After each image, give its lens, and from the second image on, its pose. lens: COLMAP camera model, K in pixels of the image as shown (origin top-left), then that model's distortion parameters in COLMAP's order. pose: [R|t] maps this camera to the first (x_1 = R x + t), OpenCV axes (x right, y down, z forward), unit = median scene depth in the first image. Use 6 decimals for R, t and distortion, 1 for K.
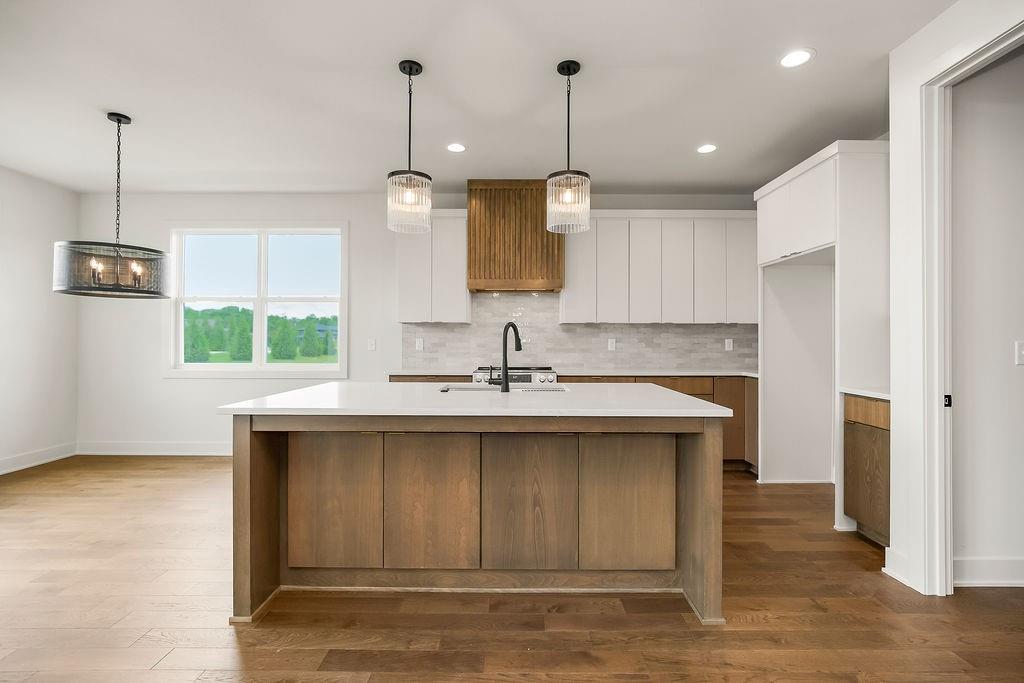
lens RADIAL K [[474.6, 0, 517.2], [0, 474.6, 338.0], [0, 0, 1]] dist [-0.005377, -0.000356]
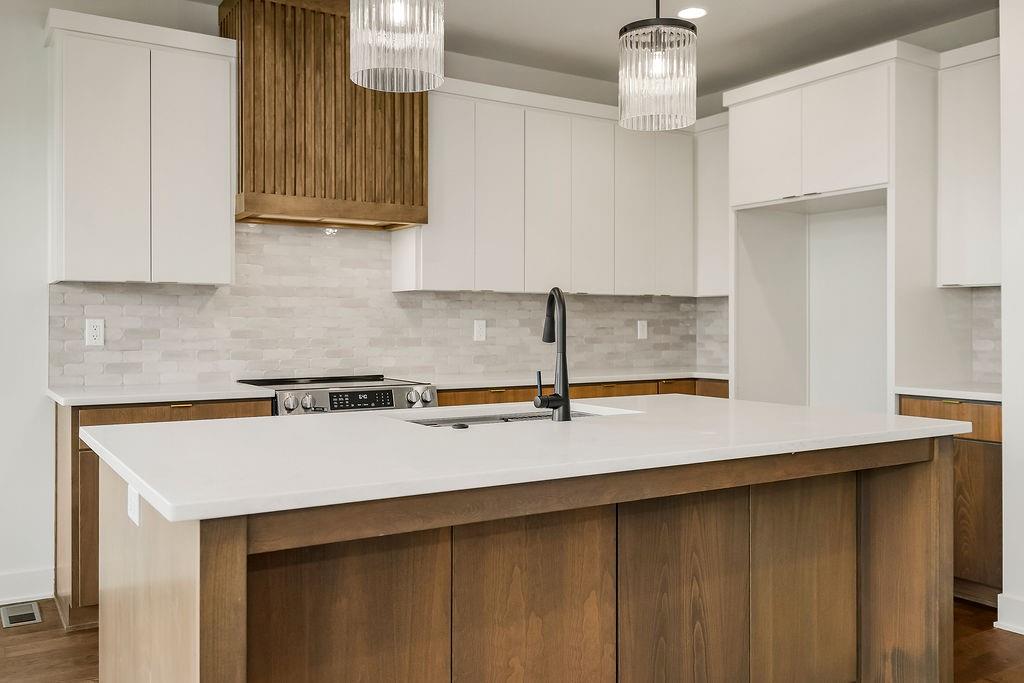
lens RADIAL K [[882.0, 0, 515.2], [0, 882.0, 323.2], [0, 0, 1]] dist [0.008868, 0.002285]
pose [[0.840984, -0.001755, 0.541057, -0.410485], [-0.000211, 0.999994, 0.003571, 0.002113], [-0.541060, -0.003117, 0.840978, 0.146881]]
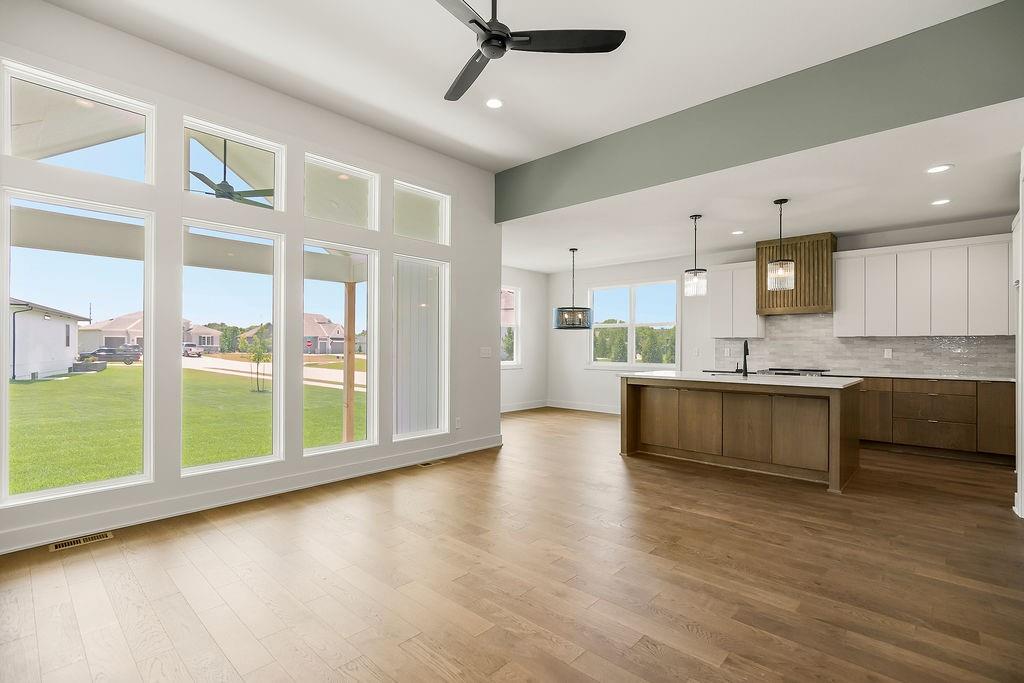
lens RADIAL K [[484.3, 0, 517.8], [0, 484.3, 344.5], [0, 0, 1]] dist [0.000617, 0.001077]
pose [[0.744067, -0.002983, -0.668098, 0.415514], [0.000184, 0.999991, -0.004260, -0.005213], [0.668104, 0.003047, 0.744061, -0.744212]]
